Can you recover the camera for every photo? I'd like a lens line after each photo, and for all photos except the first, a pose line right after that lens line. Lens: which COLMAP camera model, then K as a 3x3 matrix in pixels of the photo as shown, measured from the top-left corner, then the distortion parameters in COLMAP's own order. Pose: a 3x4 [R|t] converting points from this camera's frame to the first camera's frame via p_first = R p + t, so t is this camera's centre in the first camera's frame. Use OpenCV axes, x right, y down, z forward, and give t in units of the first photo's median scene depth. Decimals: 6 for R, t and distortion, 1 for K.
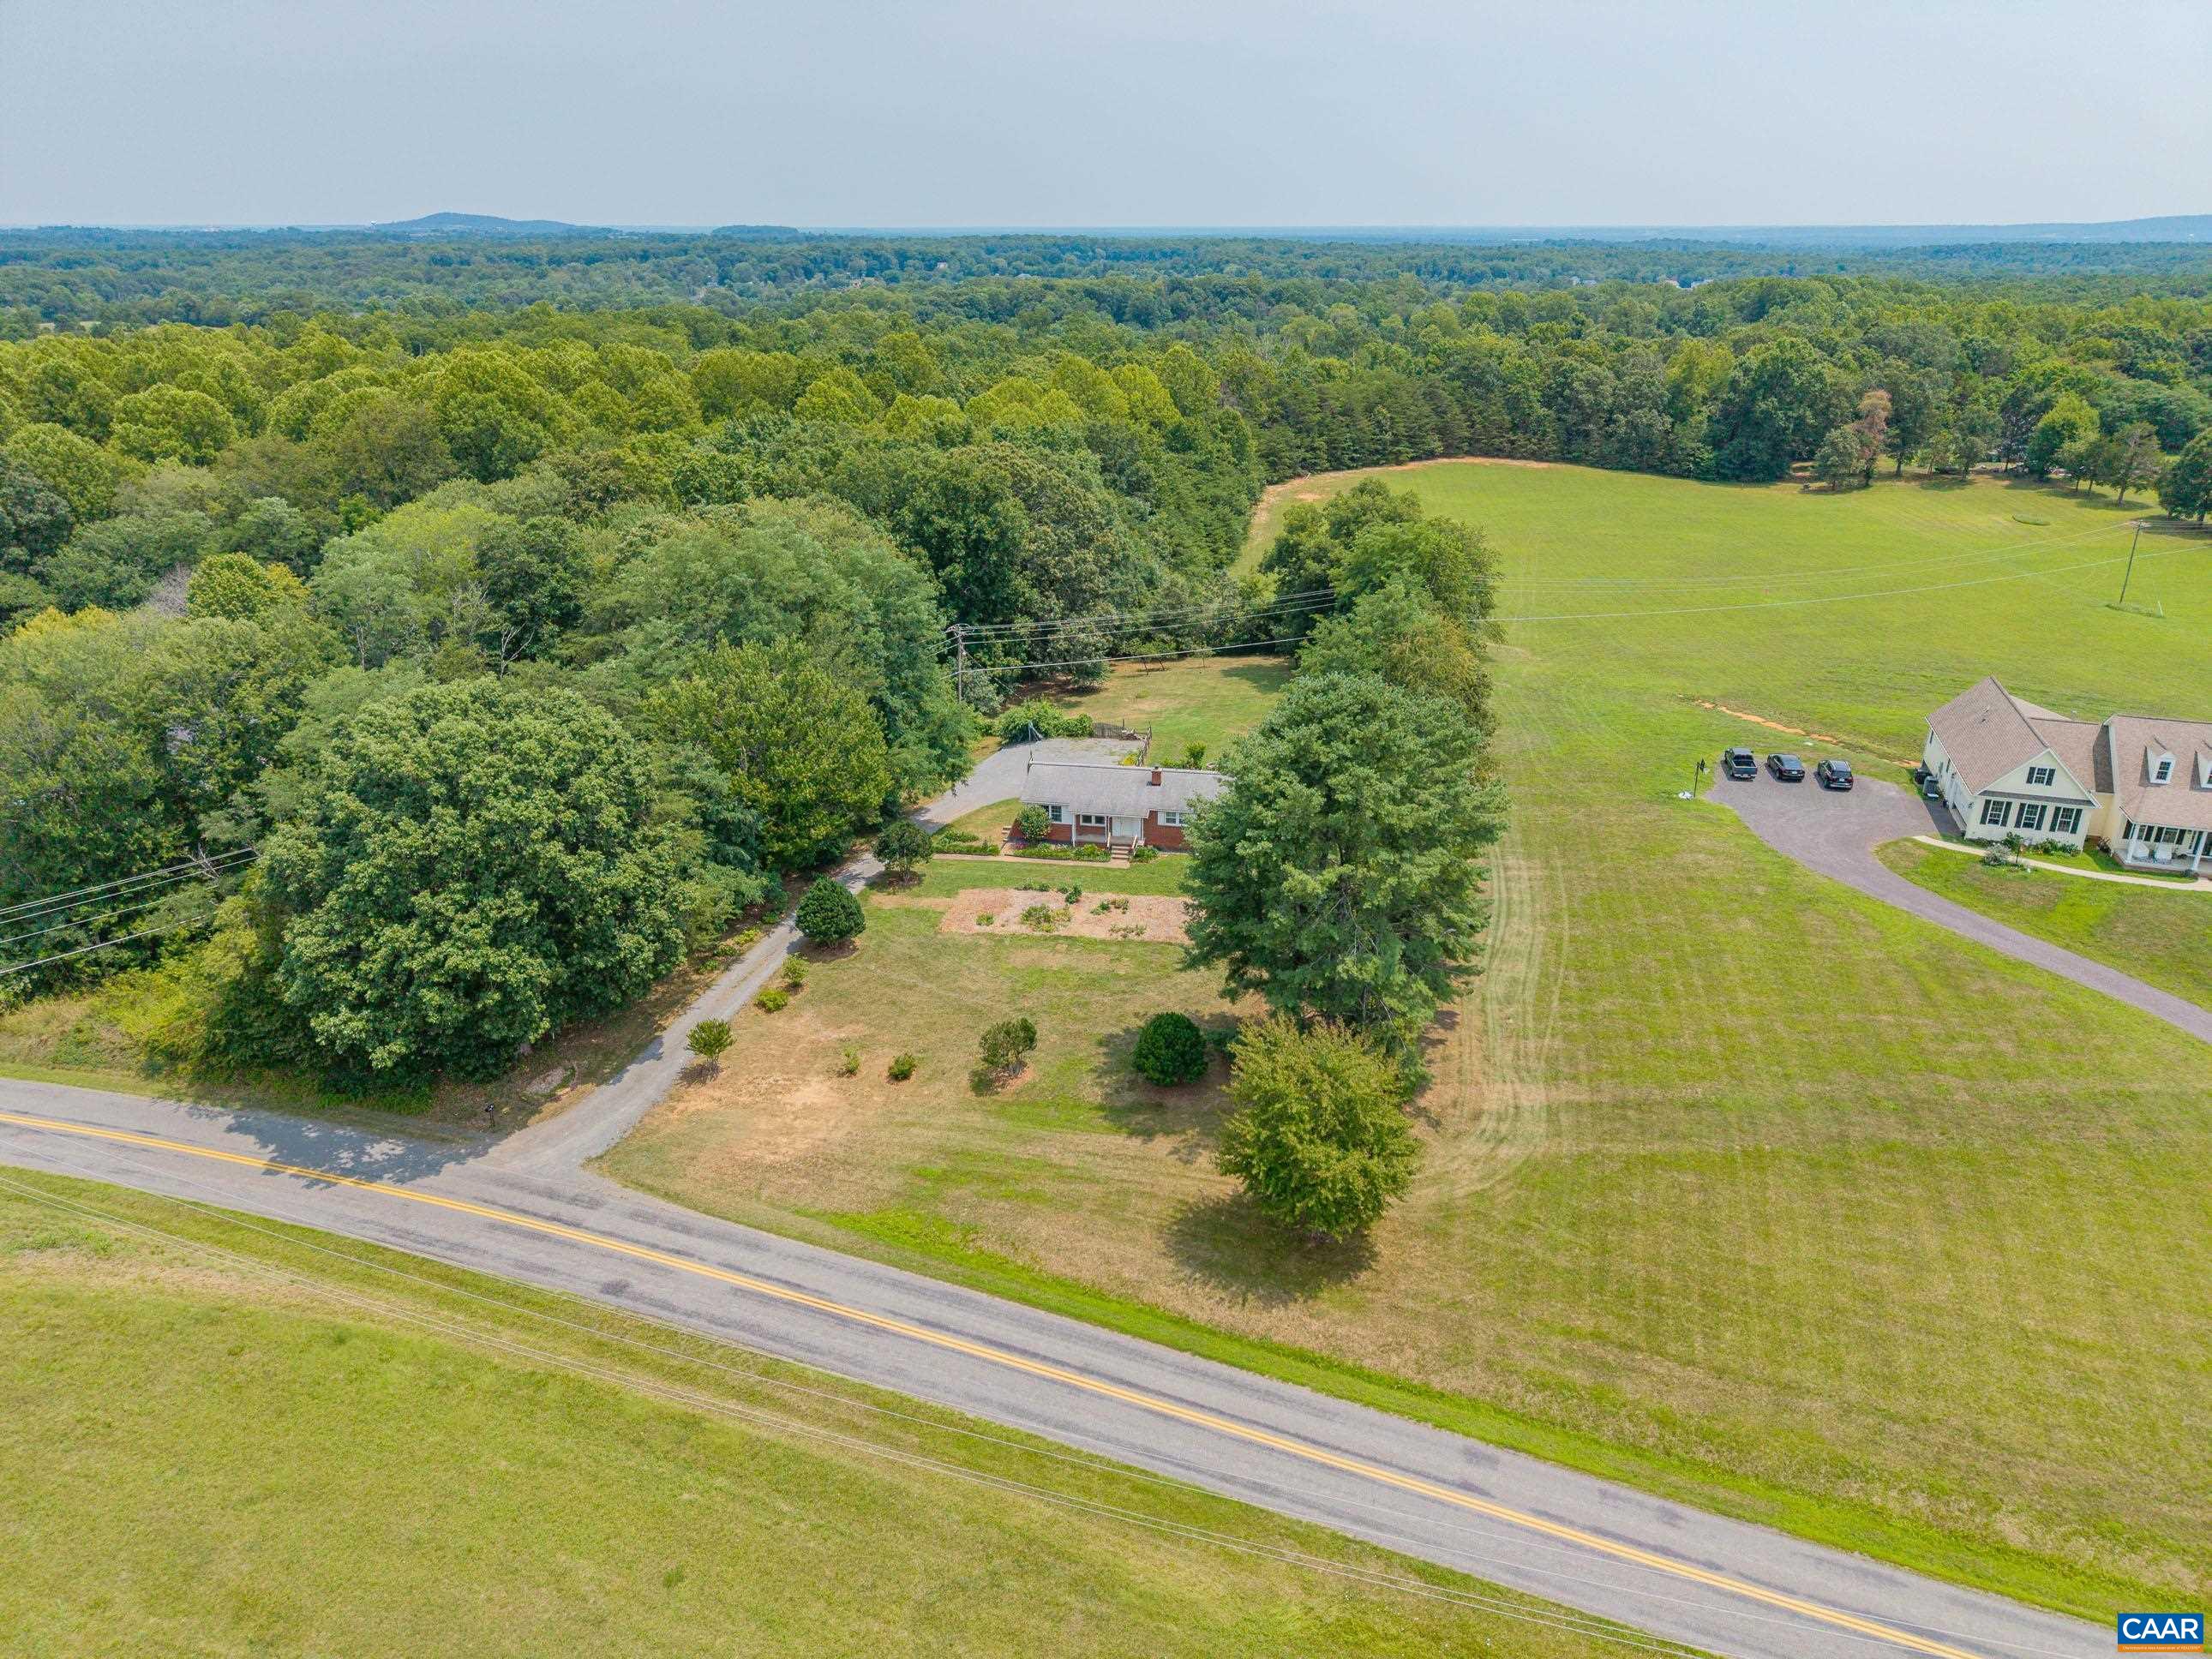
lens RADIAL K [[1483.3, 0, 1112.4], [0, 1483.3, 826.1], [0, 0, 1]] dist [0.025940, -0.023525]
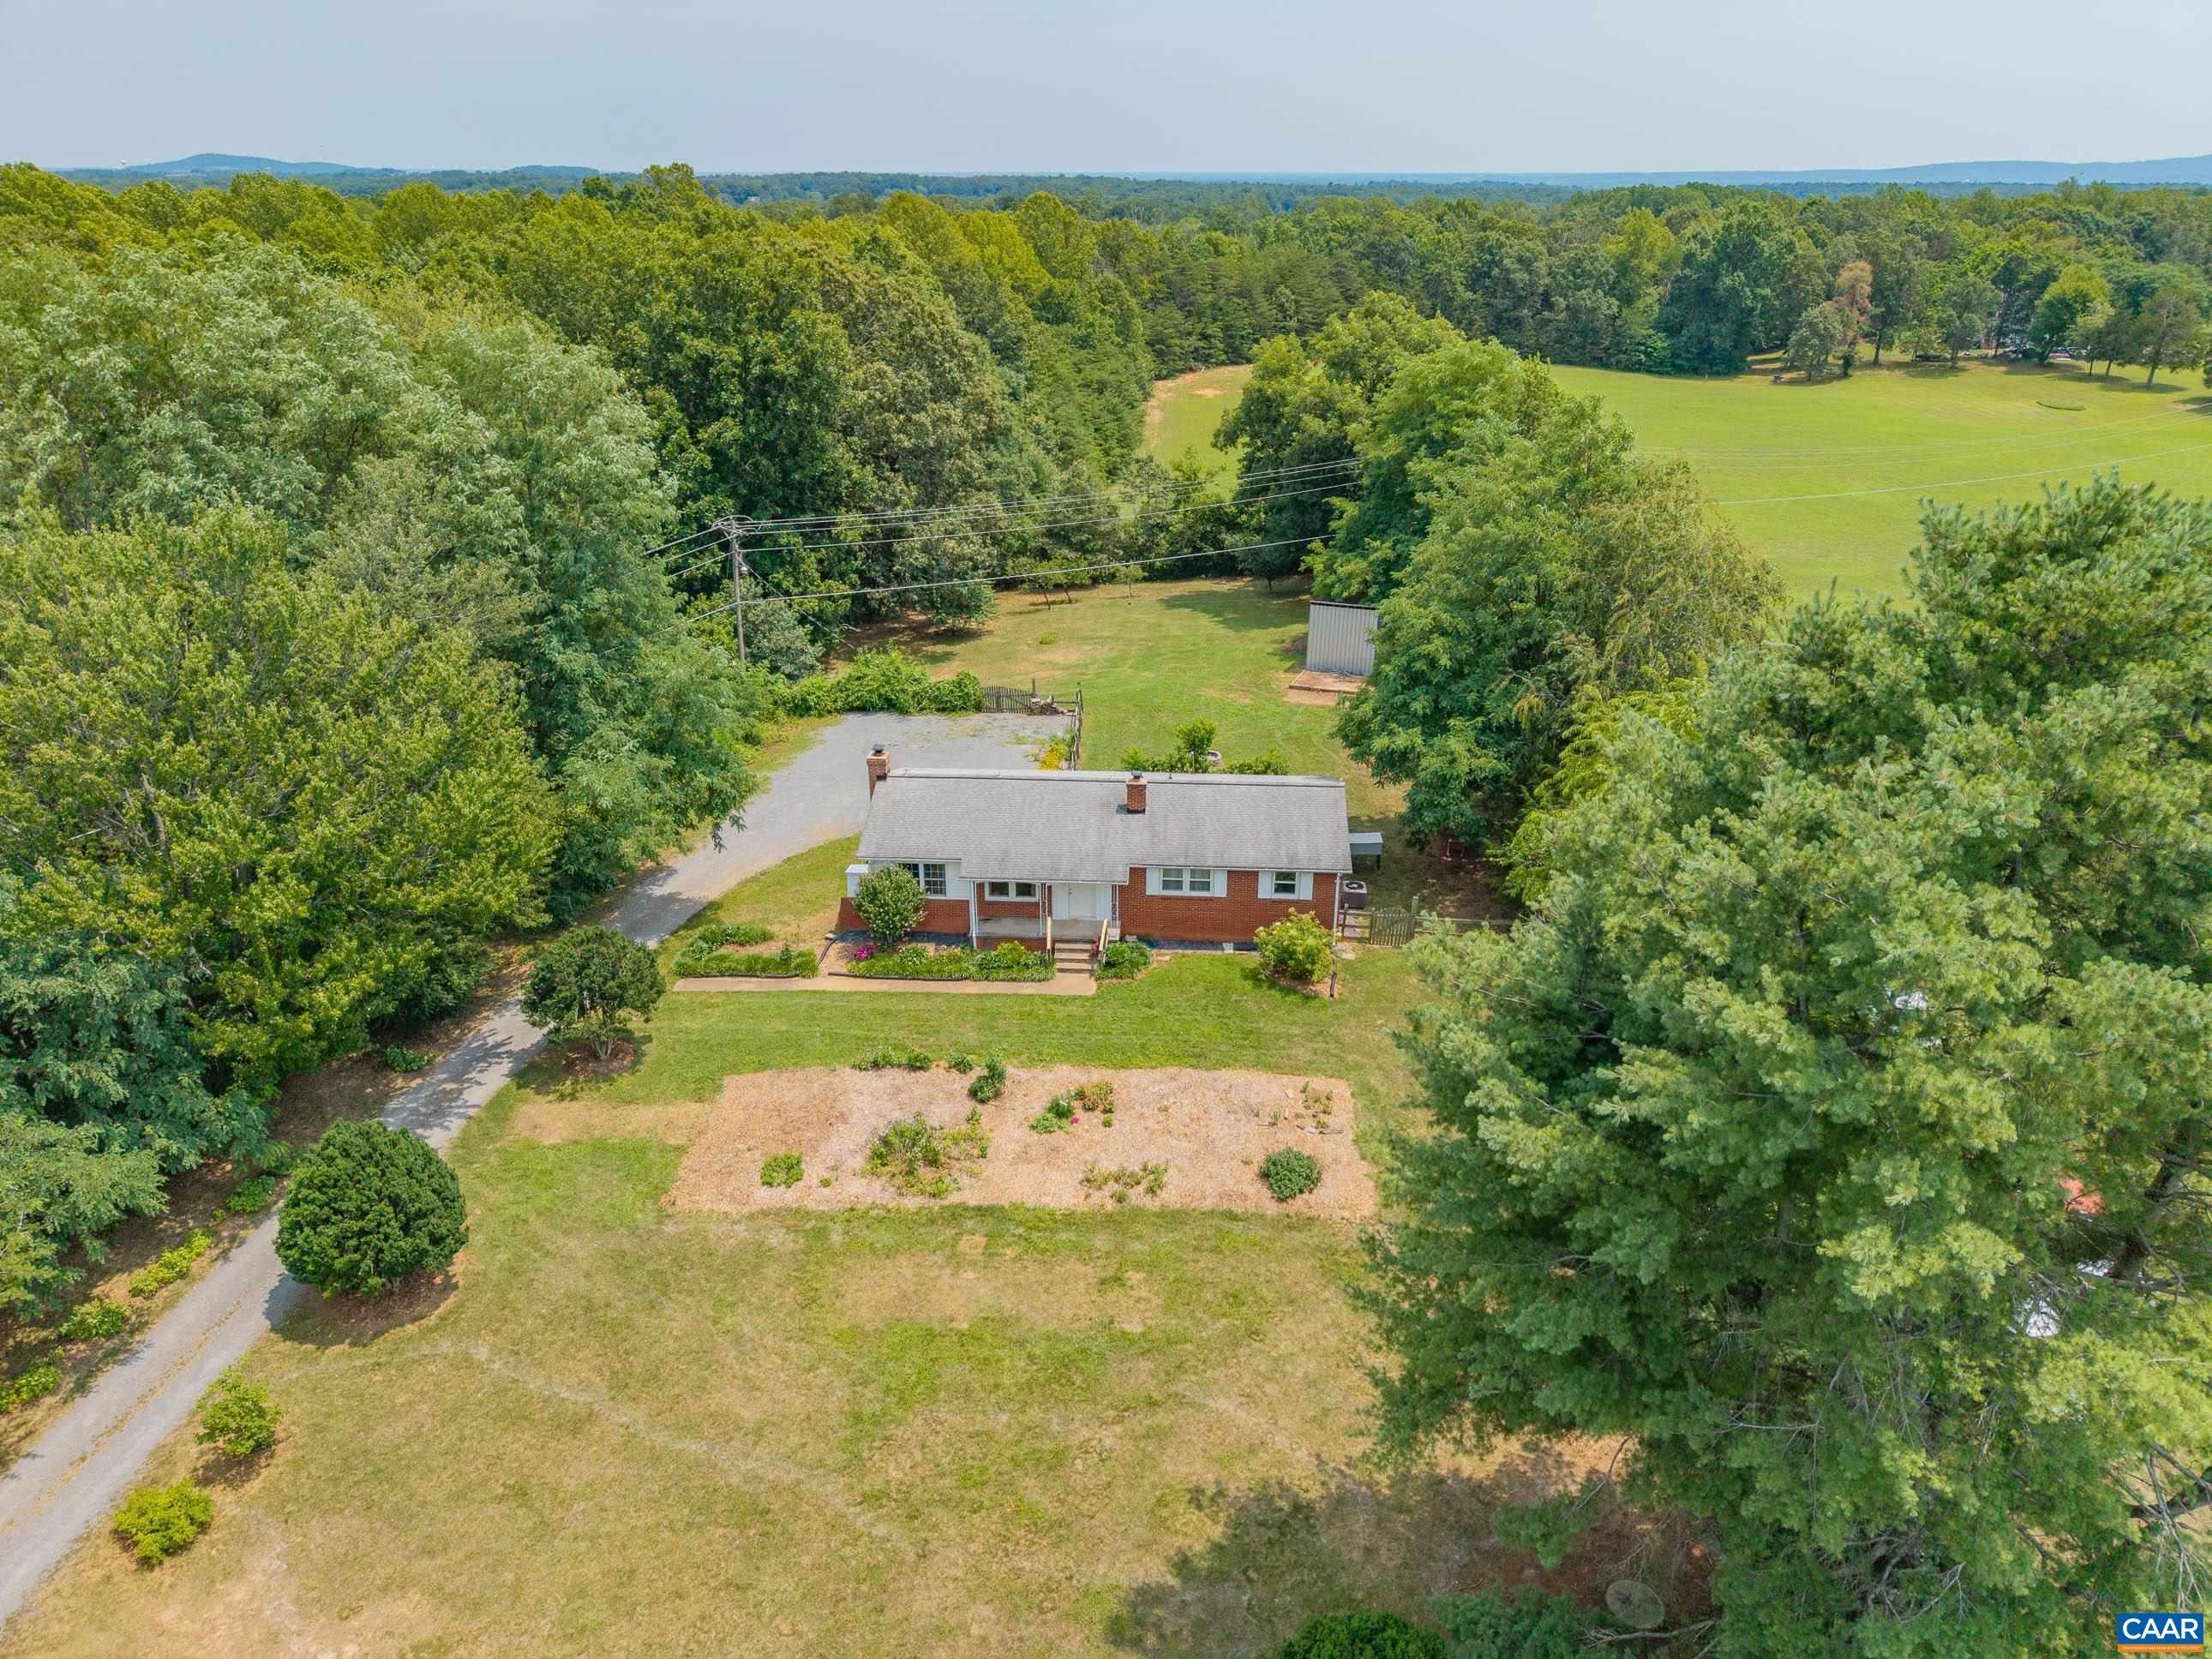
lens RADIAL K [[1483.3, 0, 1112.4], [0, 1483.3, 826.1], [0, 0, 1]] dist [0.025940, -0.023525]
pose [[0.993923, -0.042804, 0.101413, -0.026568], [0.039749, 0.998699, 0.031953, -0.037068], [-0.102648, -0.027728, 0.994331, 0.485661]]
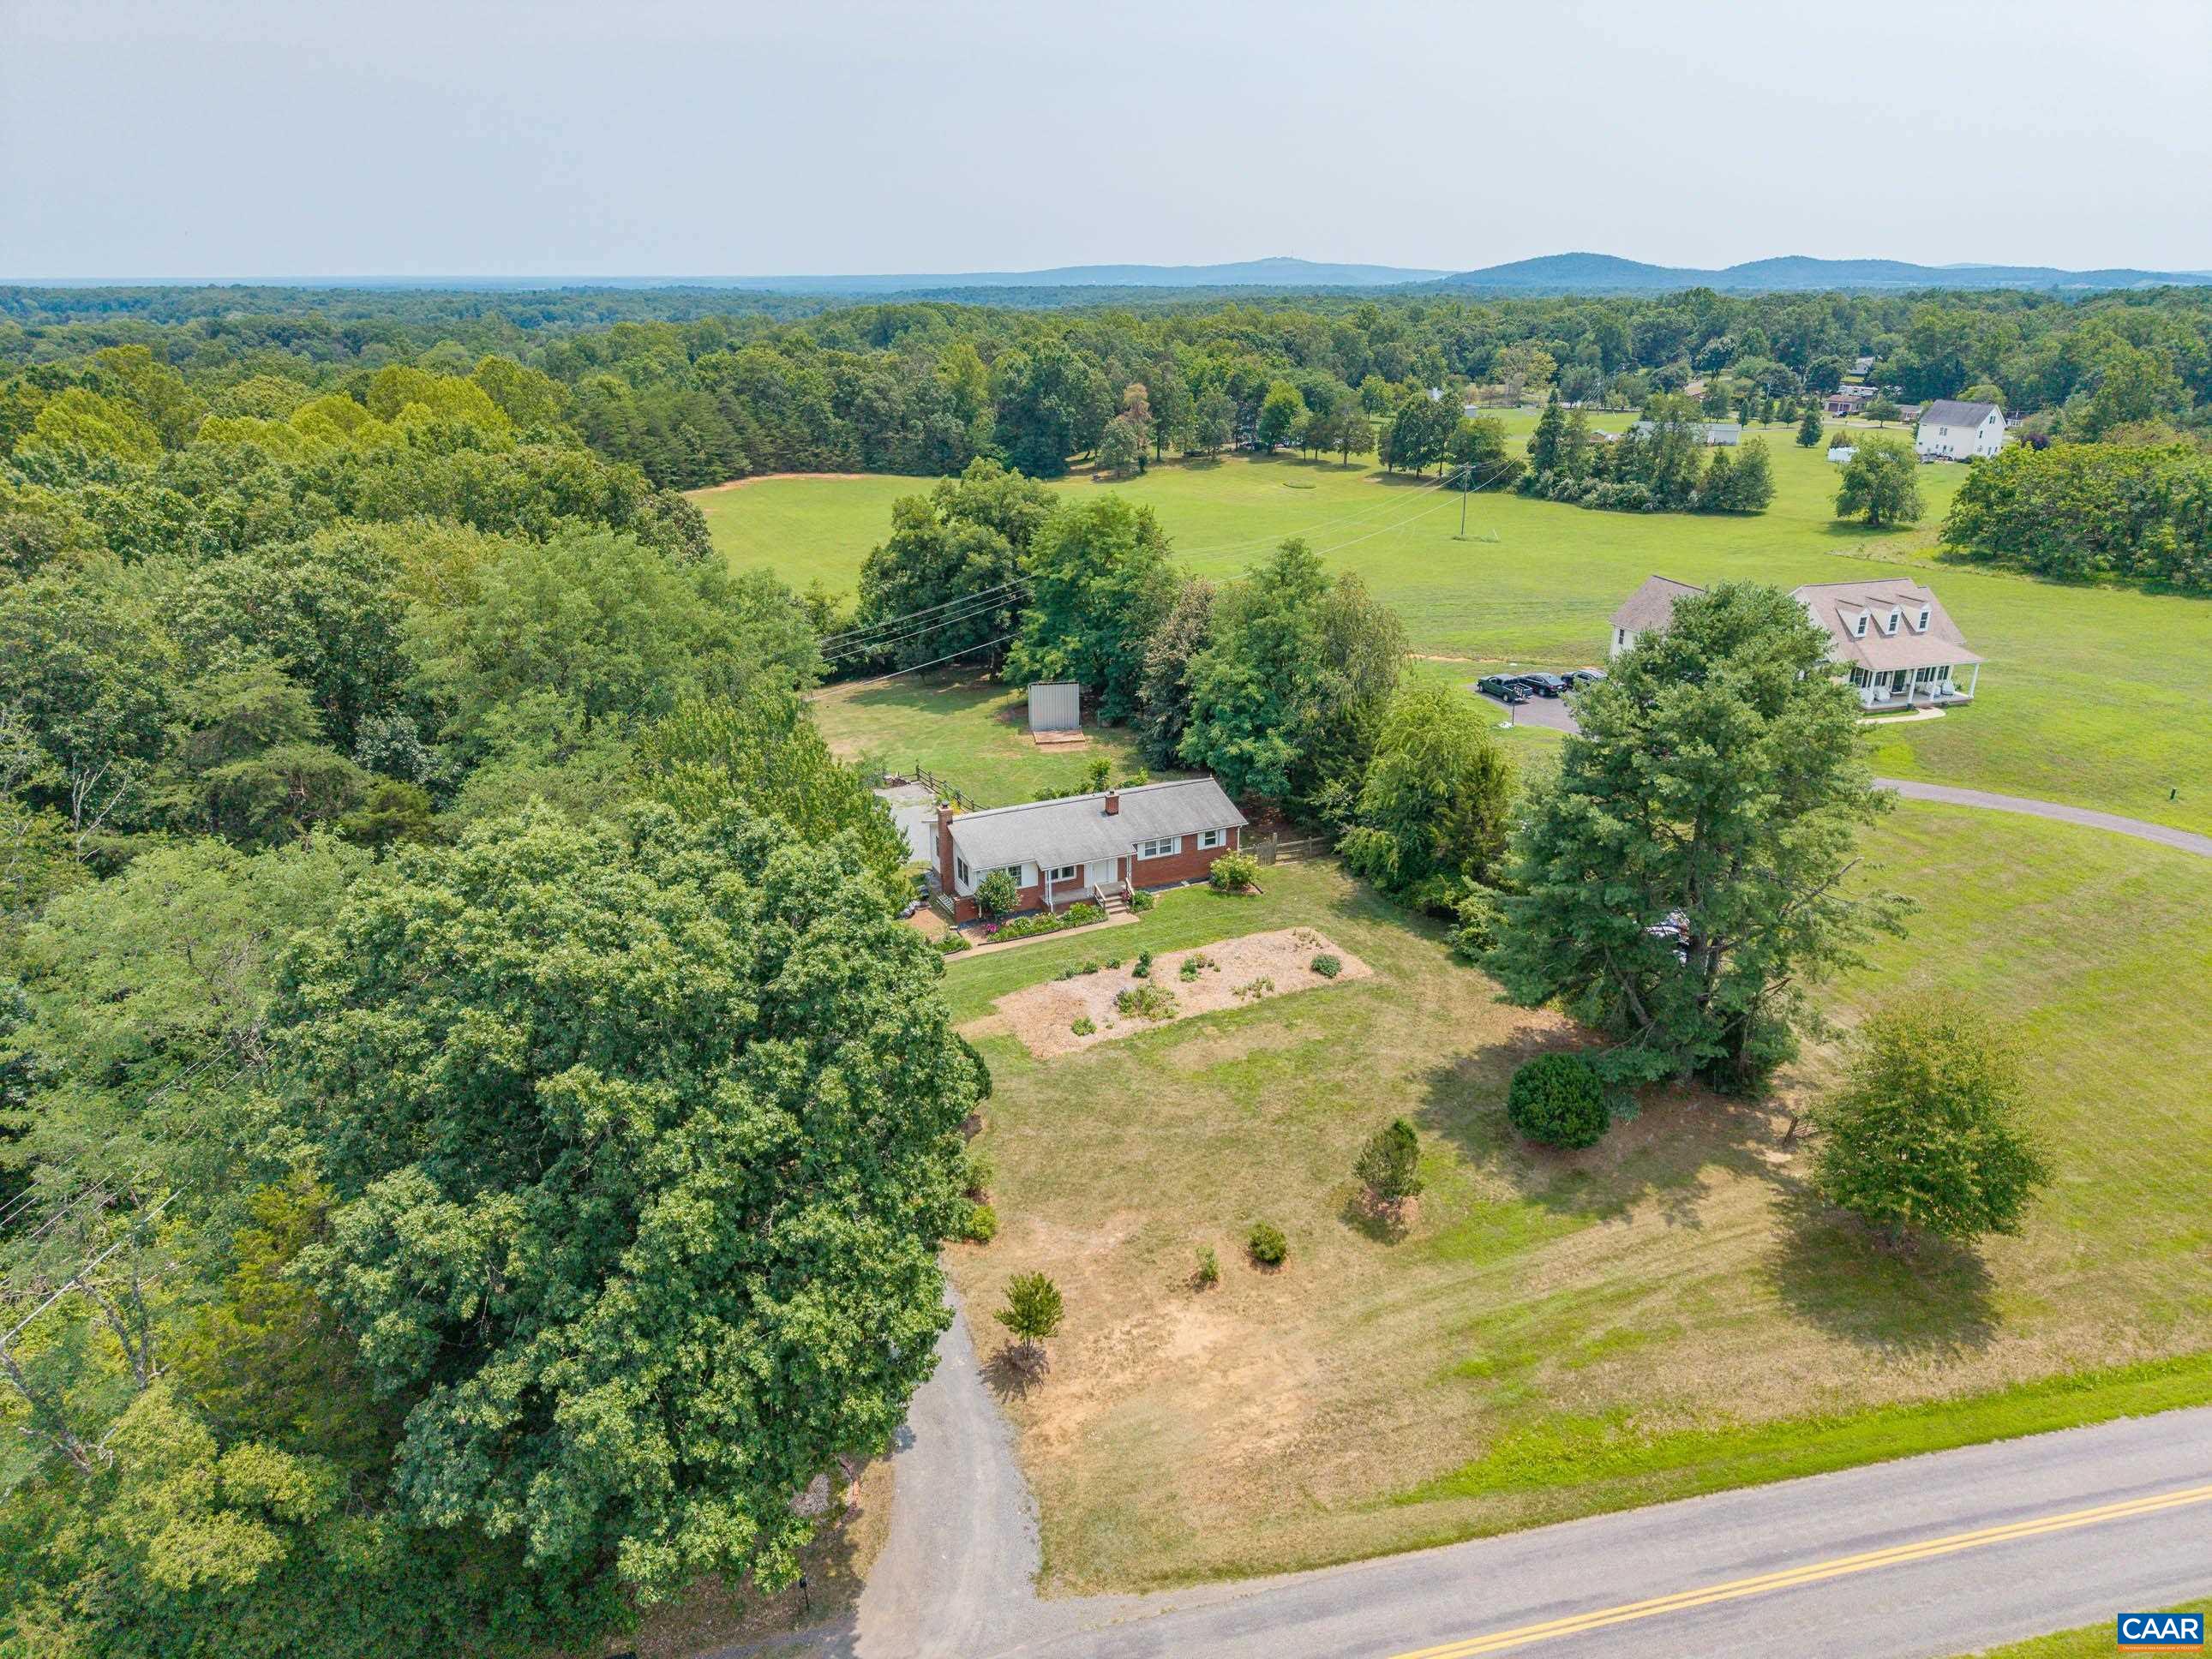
lens RADIAL K [[1483.3, 0, 1112.4], [0, 1483.3, 826.1], [0, 0, 1]] dist [0.025940, -0.023525]
pose [[0.821231, -0.202414, 0.533487, -0.375504], [0.217884, 0.975359, 0.034664, -0.046685], [-0.527358, 0.087771, 0.845097, 0.311414]]
